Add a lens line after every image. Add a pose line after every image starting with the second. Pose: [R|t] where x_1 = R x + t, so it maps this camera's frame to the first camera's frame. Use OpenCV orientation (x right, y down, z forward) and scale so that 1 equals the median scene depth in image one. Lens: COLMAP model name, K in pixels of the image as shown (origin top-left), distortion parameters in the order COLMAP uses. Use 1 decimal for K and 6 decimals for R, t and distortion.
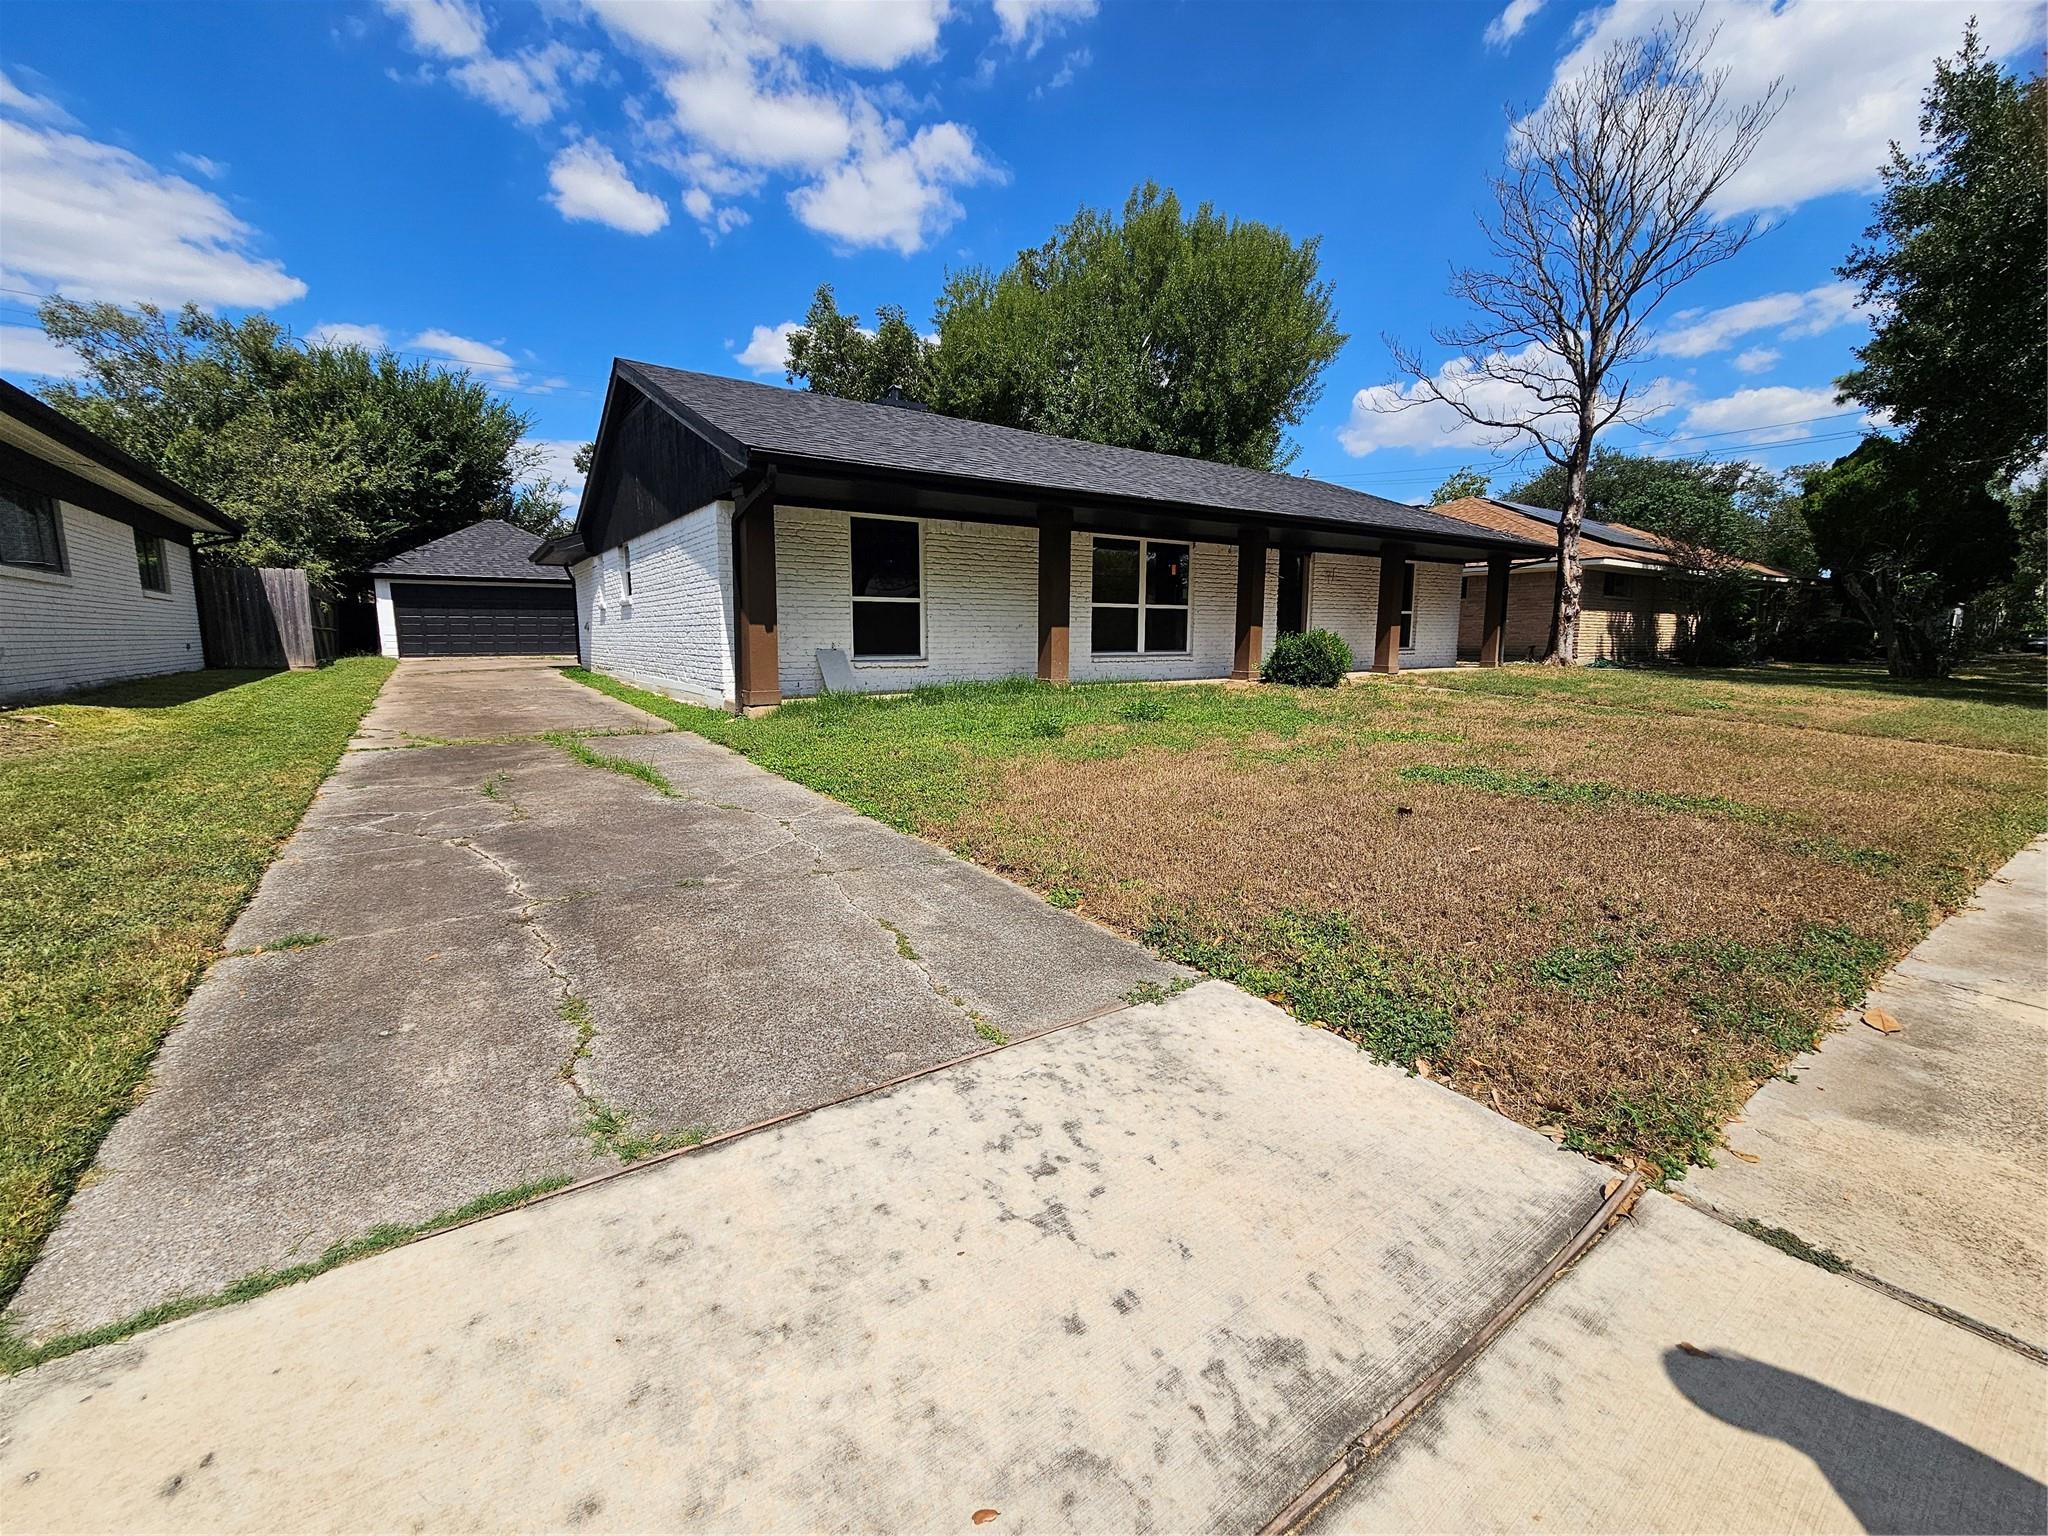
lens RADIAL K [[839.9, 0, 1042.5], [0, 839.9, 757.6], [0, 0, 1]] dist [0.003875, 0.000155]
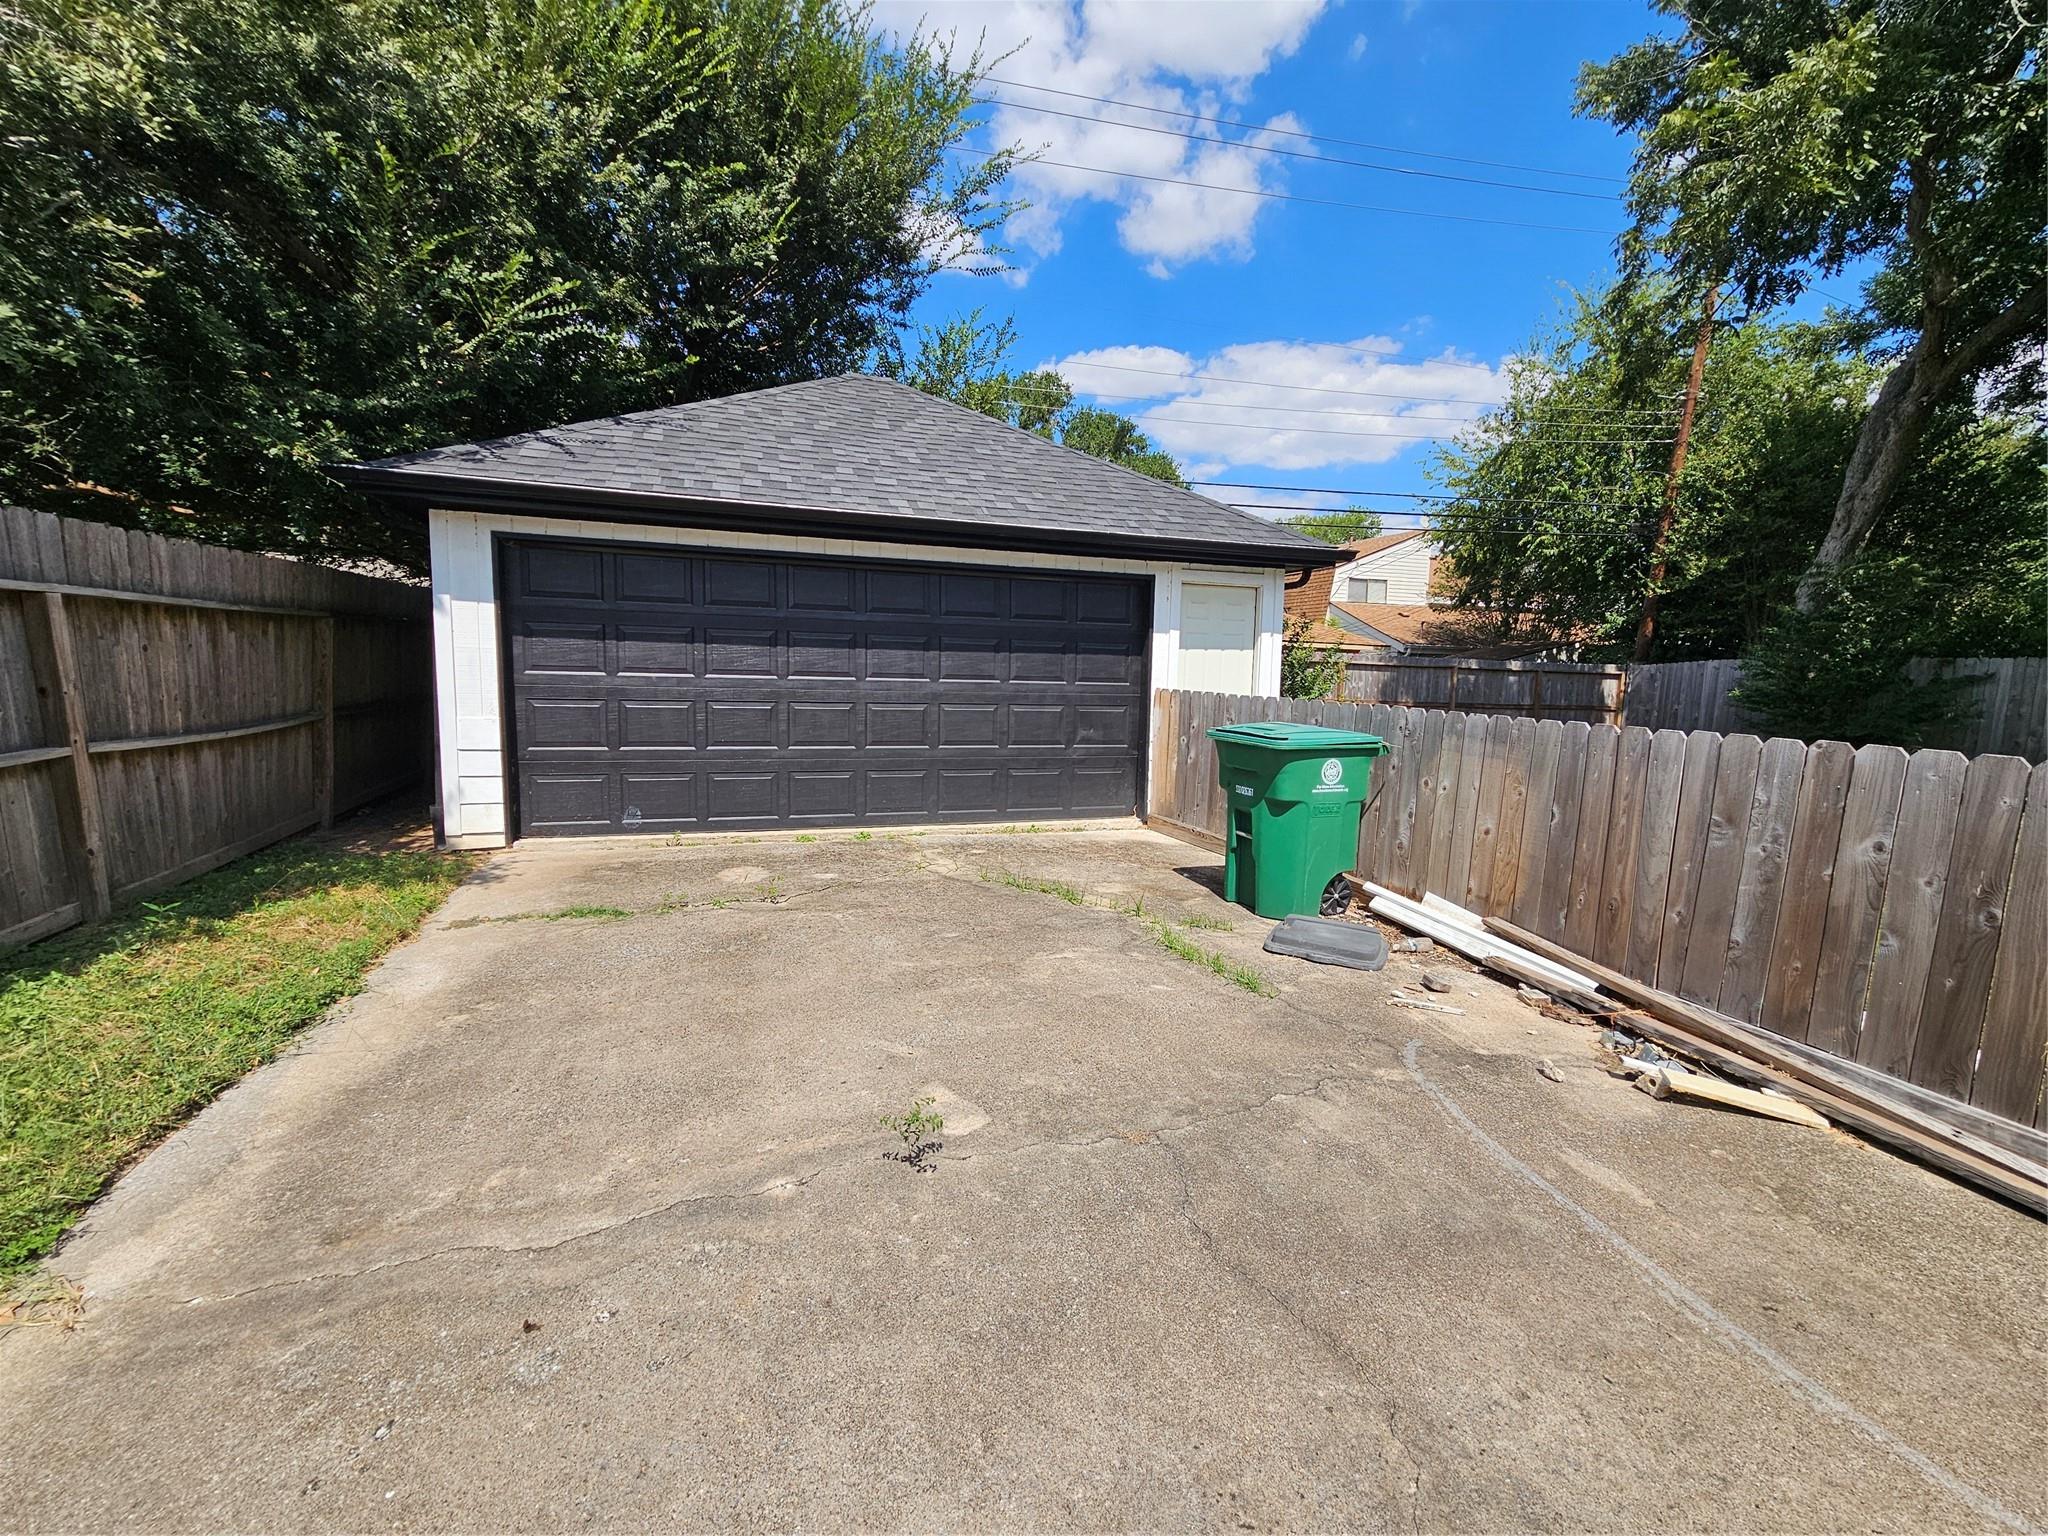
lens RADIAL K [[839.9, 0, 1016.5], [0, 839.9, 767.8], [0, 0, 1]] dist [0.003875, 0.000155]
pose [[0.948472, 0.057030, -0.311687, -0.268774], [-0.070489, 0.996997, -0.032076, -0.068938], [0.308921, 0.052394, 0.949643, 0.395780]]
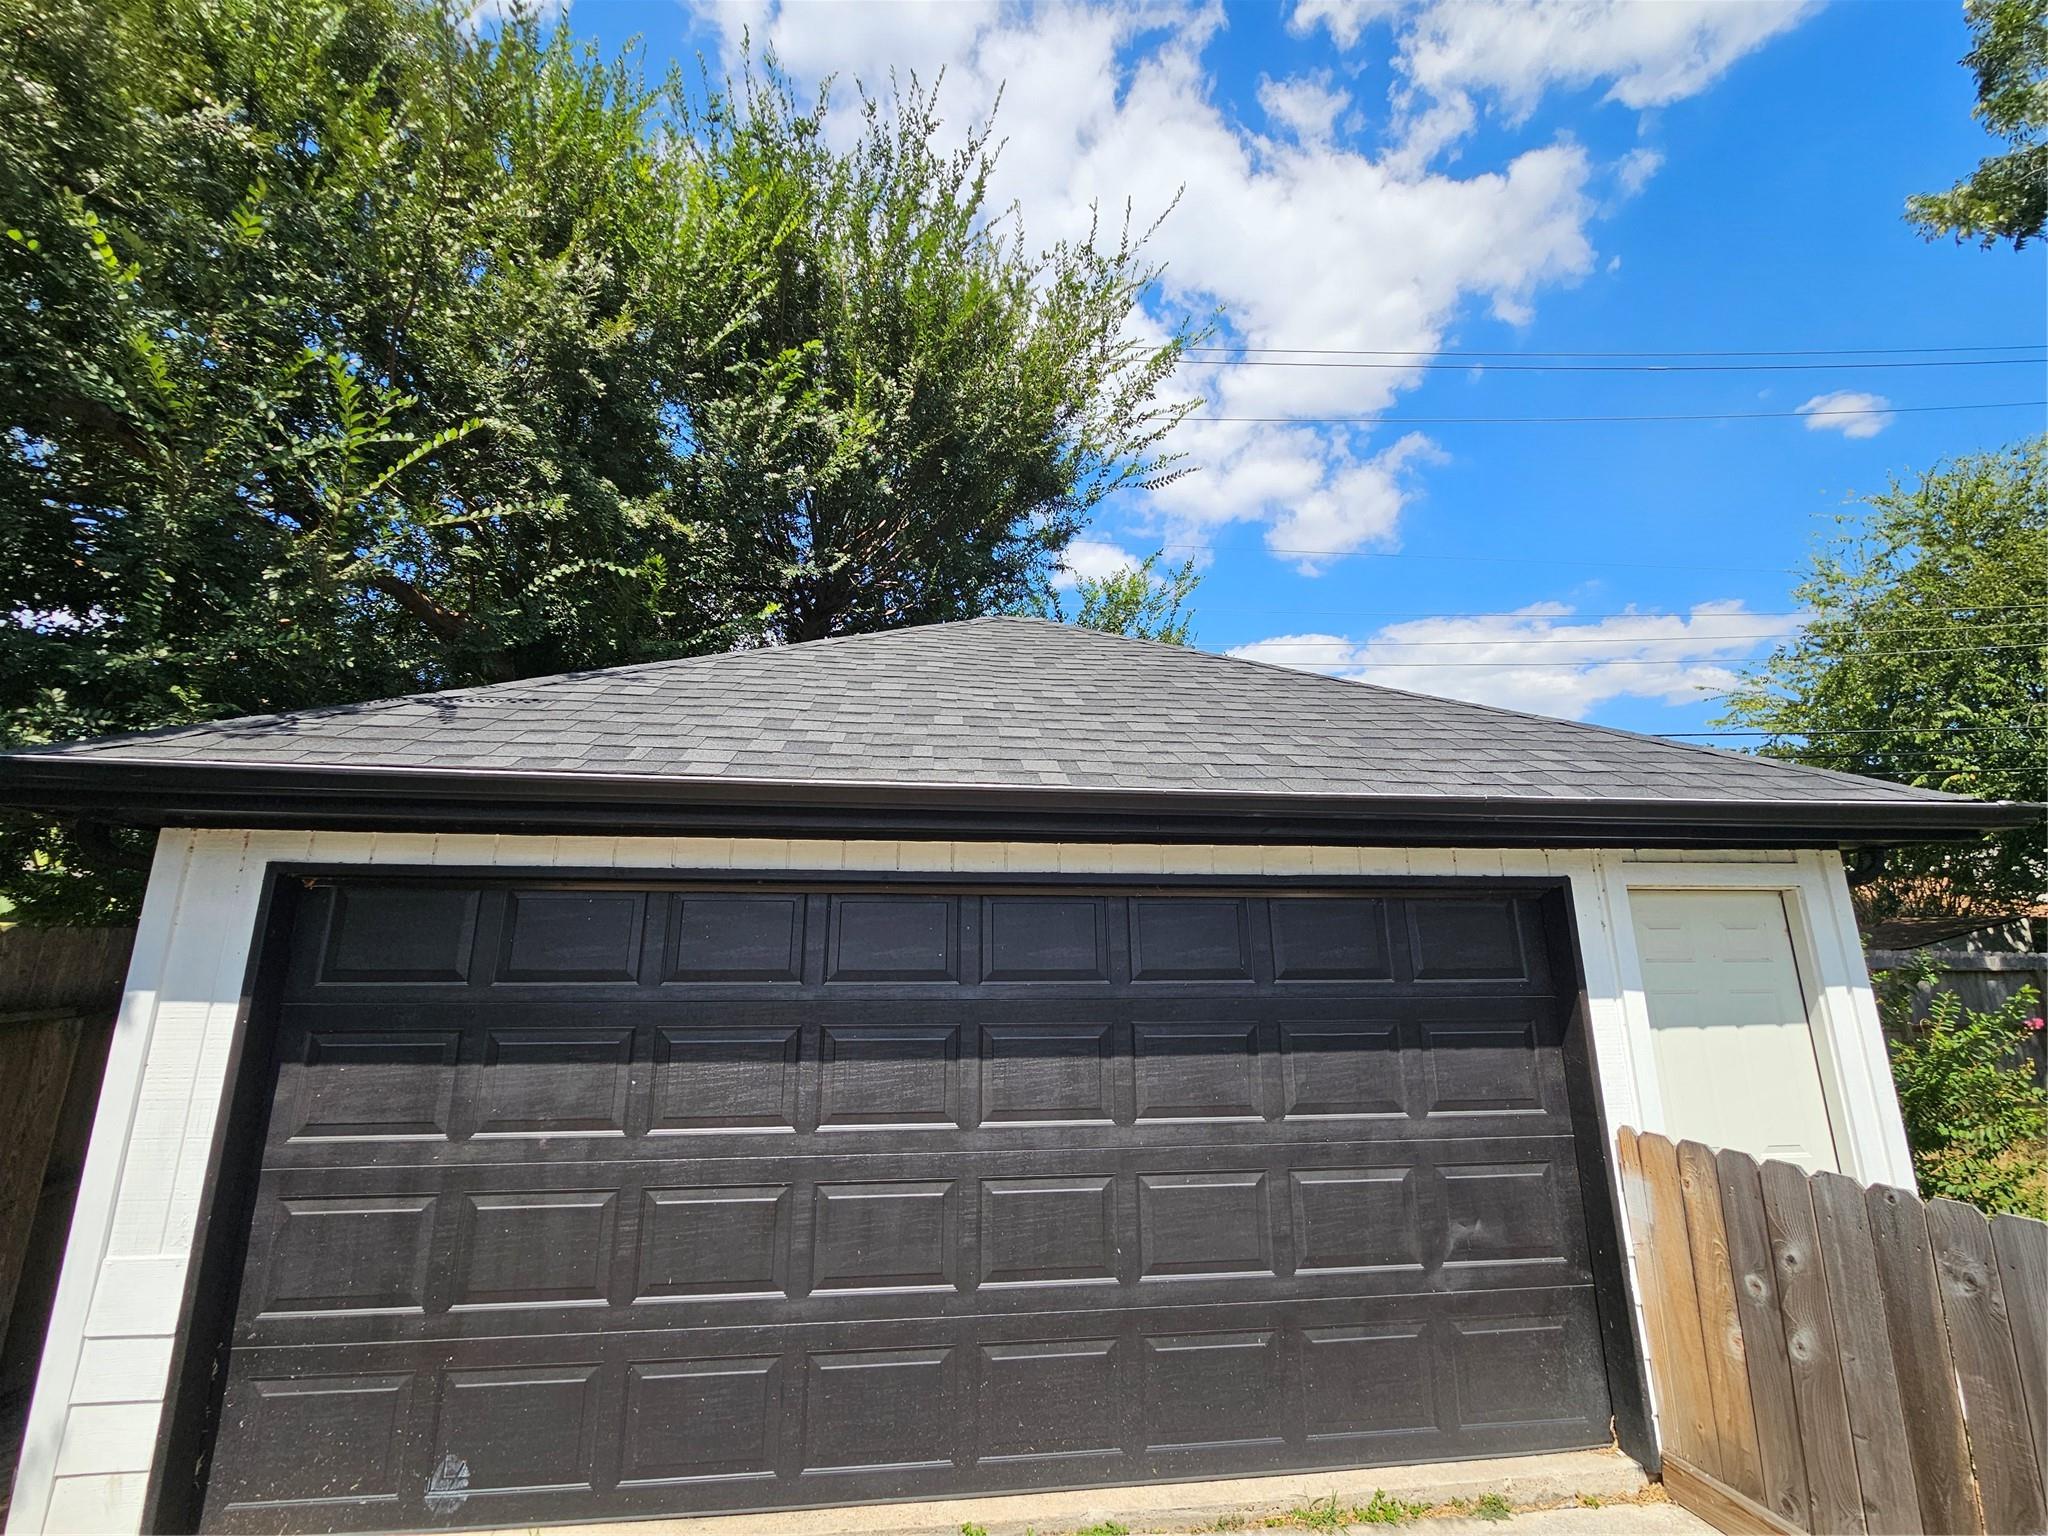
lens RADIAL K [[839.9, 0, 1023.0], [0, 839.9, 758.8], [0, 0, 1]] dist [0.003875, 0.000155]
pose [[0.866528, -0.113435, -0.486068, -0.296356], [-0.074422, 0.933583, -0.350547, -0.088774], [0.493549, 0.339933, 0.800534, 0.454306]]
